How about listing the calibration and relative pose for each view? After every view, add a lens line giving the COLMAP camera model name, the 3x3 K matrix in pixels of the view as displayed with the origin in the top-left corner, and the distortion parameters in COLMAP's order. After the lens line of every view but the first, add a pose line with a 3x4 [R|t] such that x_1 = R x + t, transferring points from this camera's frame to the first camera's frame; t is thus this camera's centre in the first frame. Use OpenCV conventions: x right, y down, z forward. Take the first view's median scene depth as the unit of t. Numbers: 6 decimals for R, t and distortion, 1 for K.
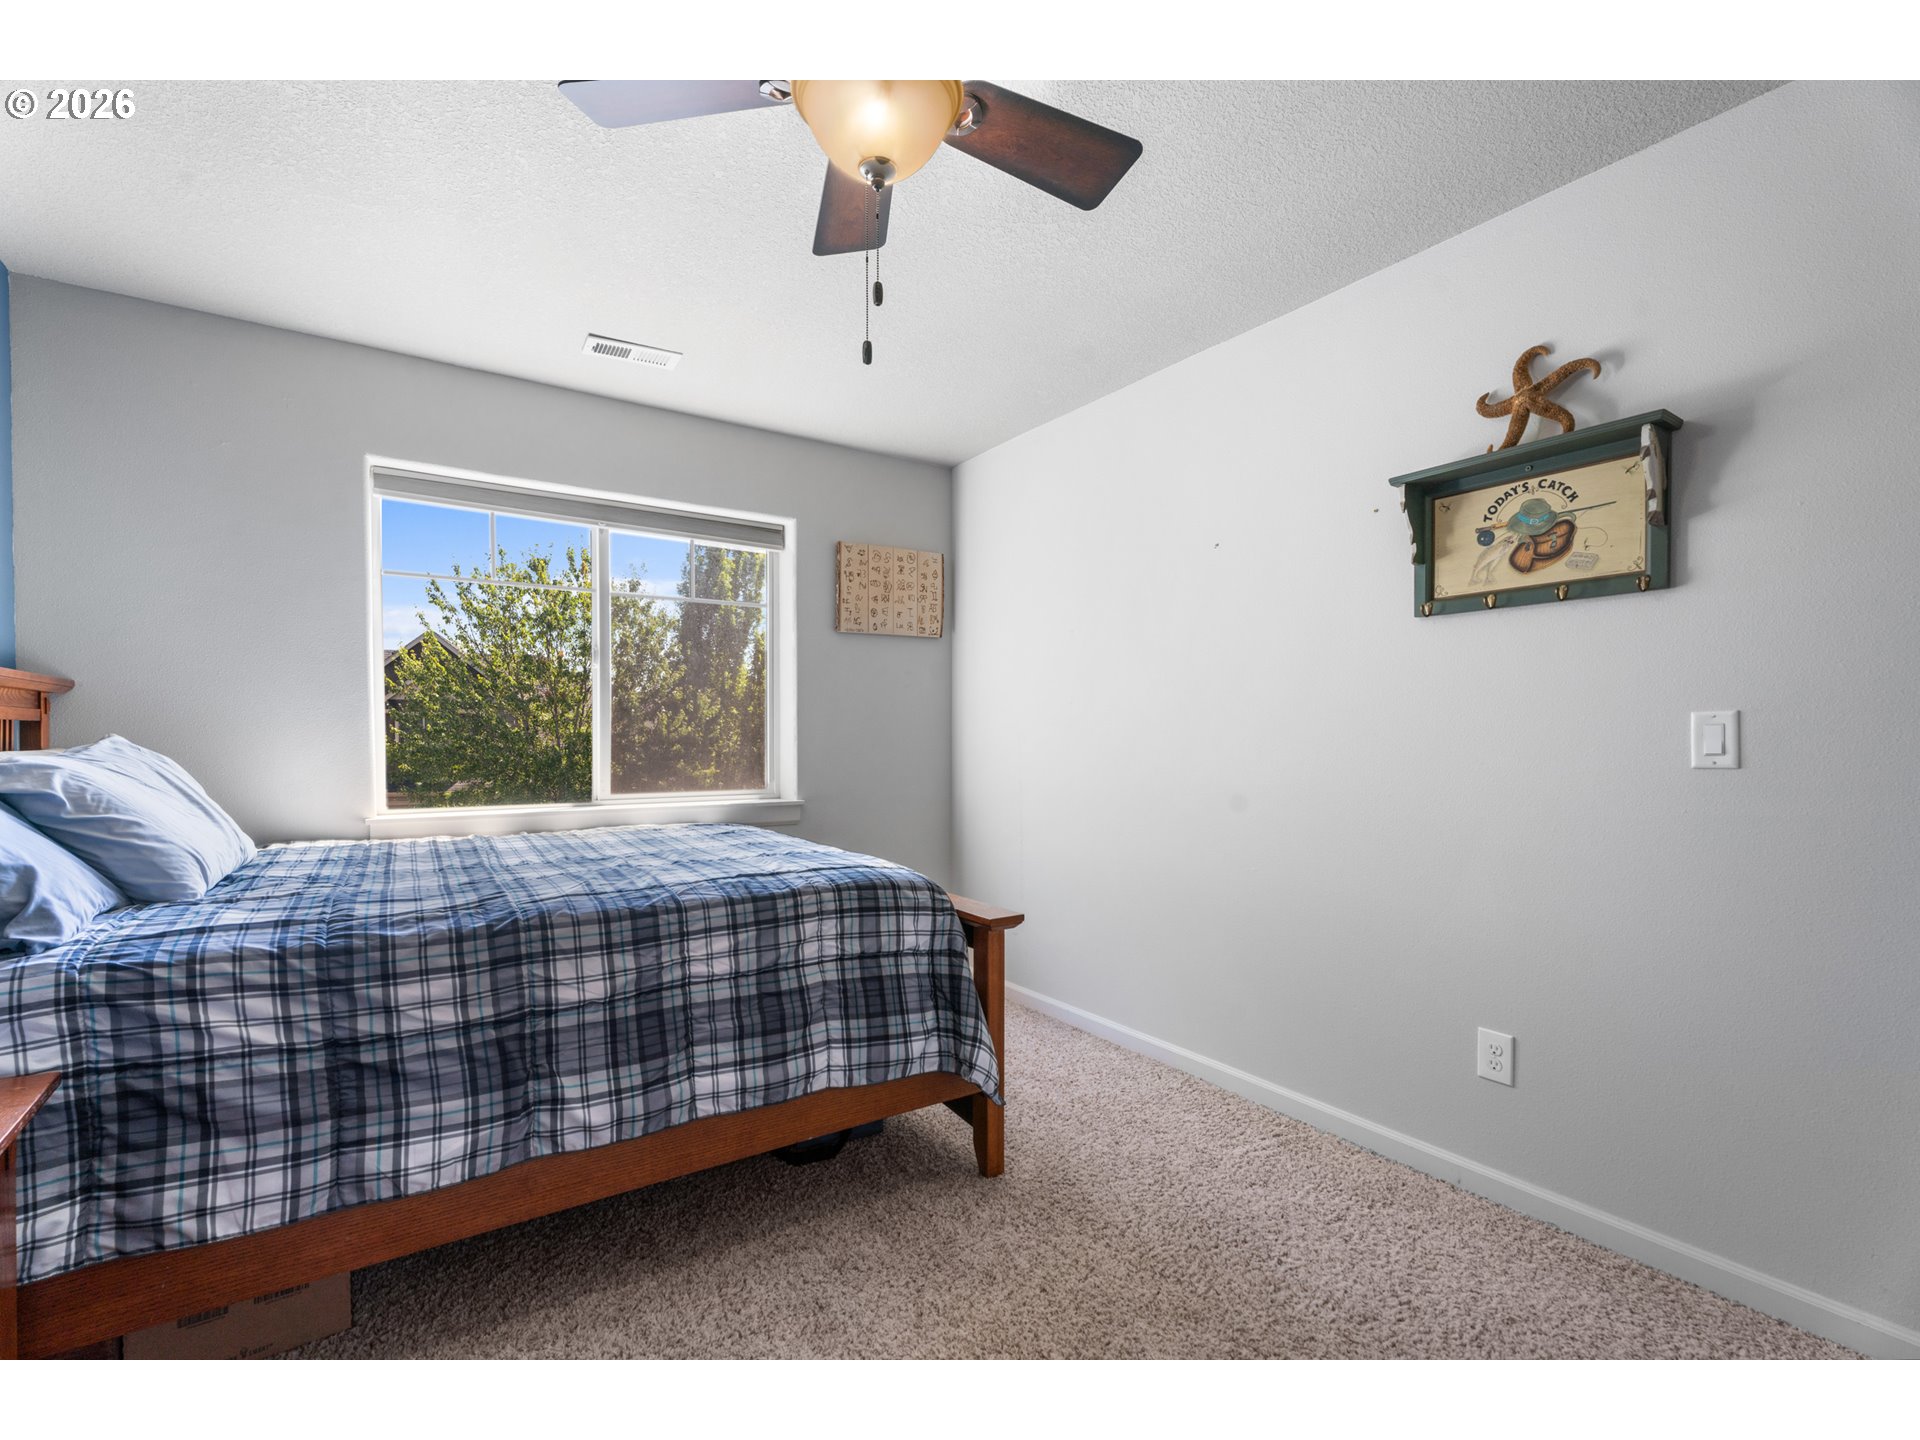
lens RADIAL K [[858.1, 0, 988.0], [0, 858.1, 746.6], [0, 0, 1]] dist [0.005609, -0.000085]
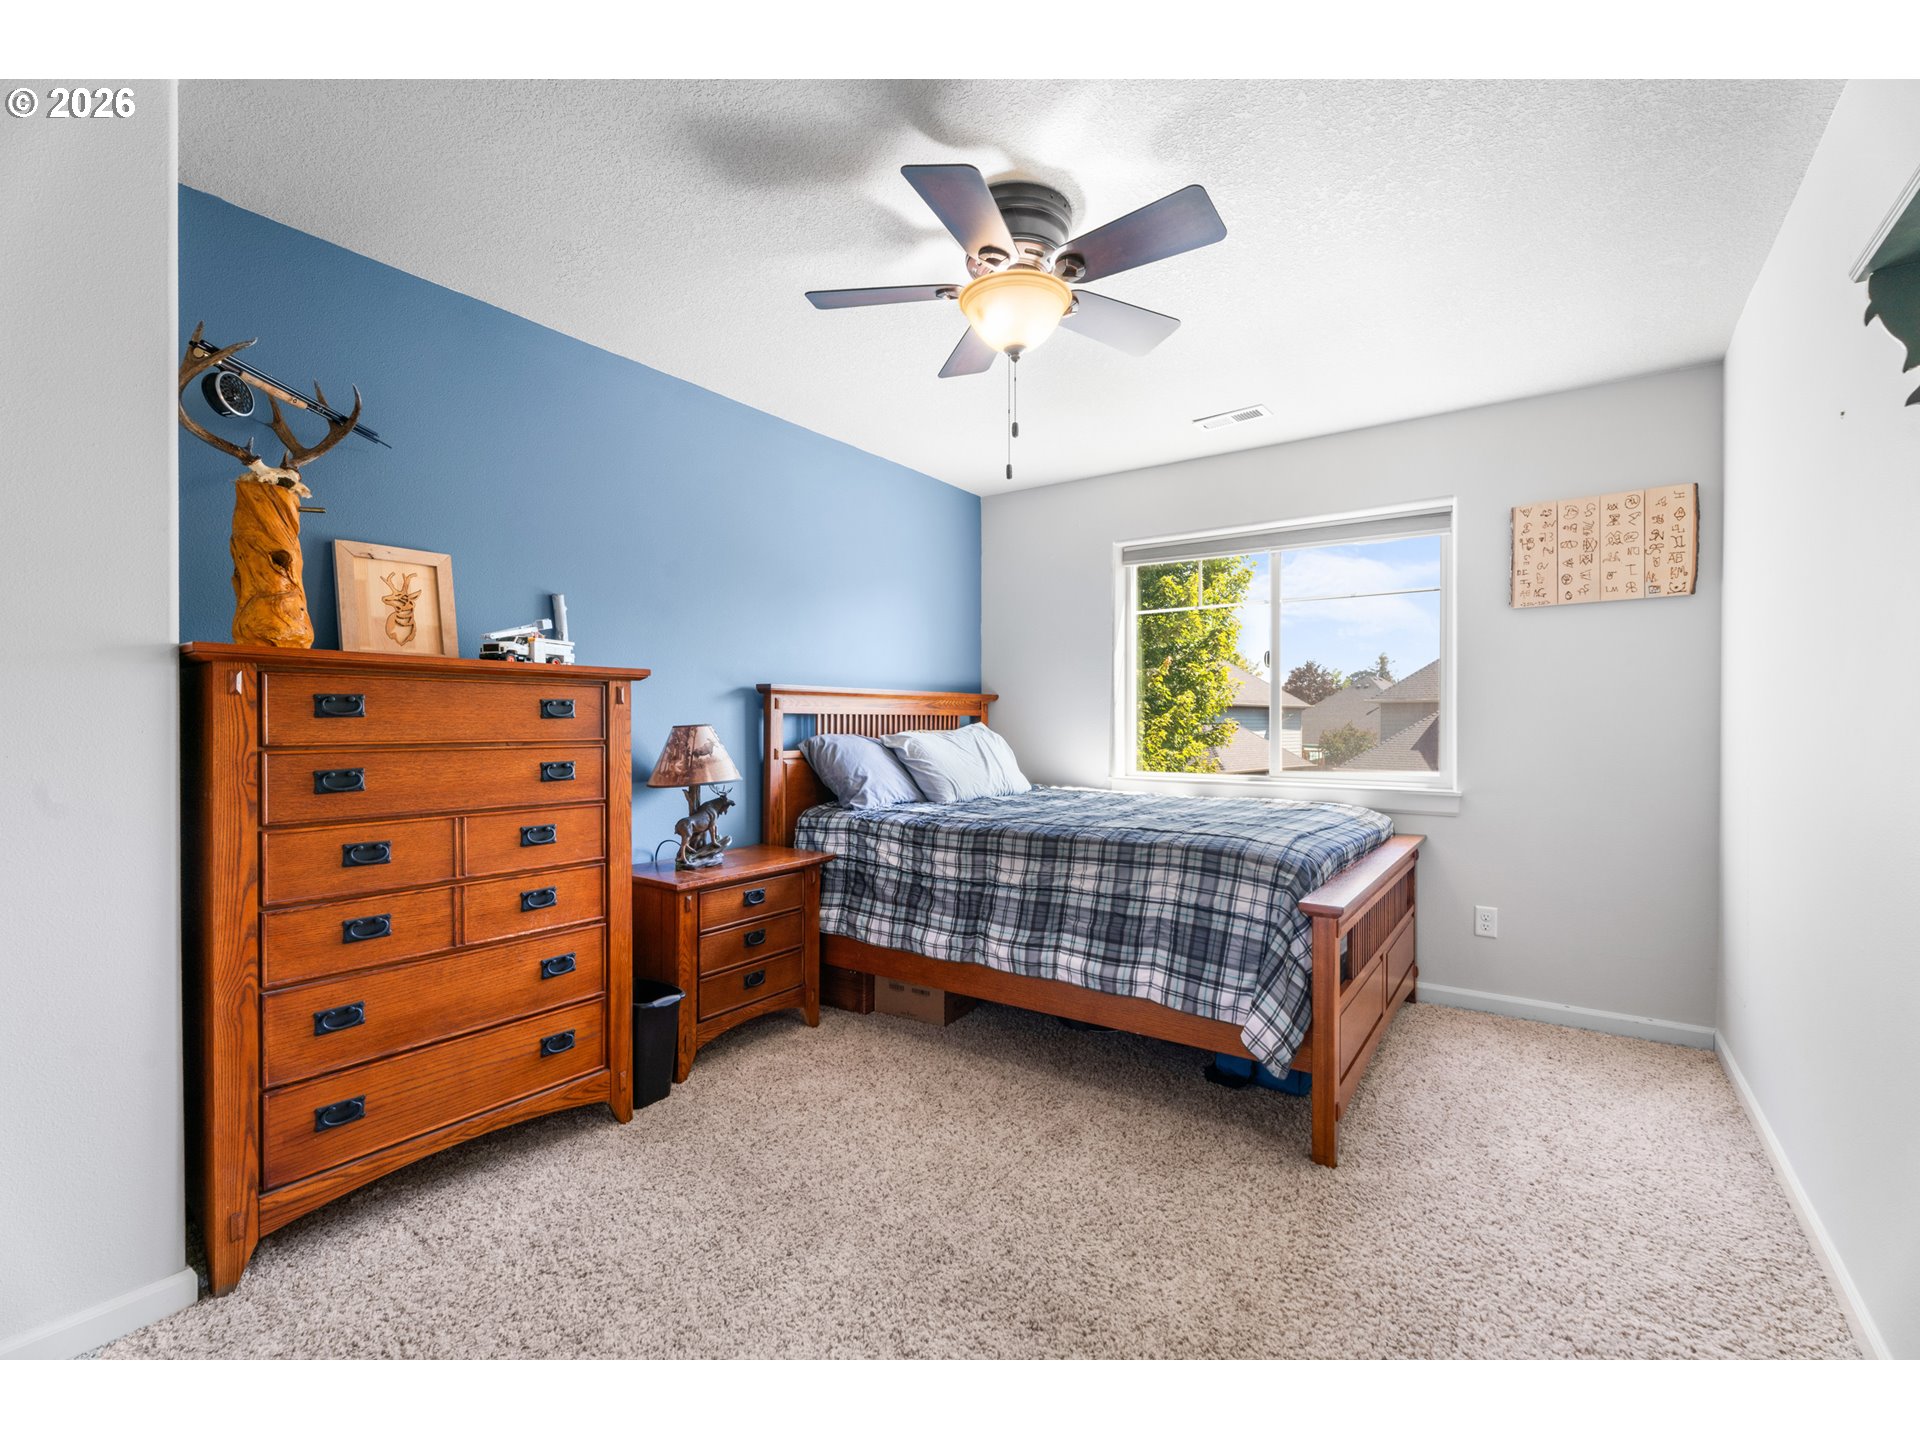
lens RADIAL K [[858.1, 0, 962.7], [0, 858.1, 726.8], [0, 0, 1]] dist [0.005609, -0.000085]
pose [[0.358329, 0.004239, -0.933586, 0.954768], [-0.013486, 0.999909, -0.000636, -0.002935], [0.933498, 0.012819, 0.358353, 0.295170]]
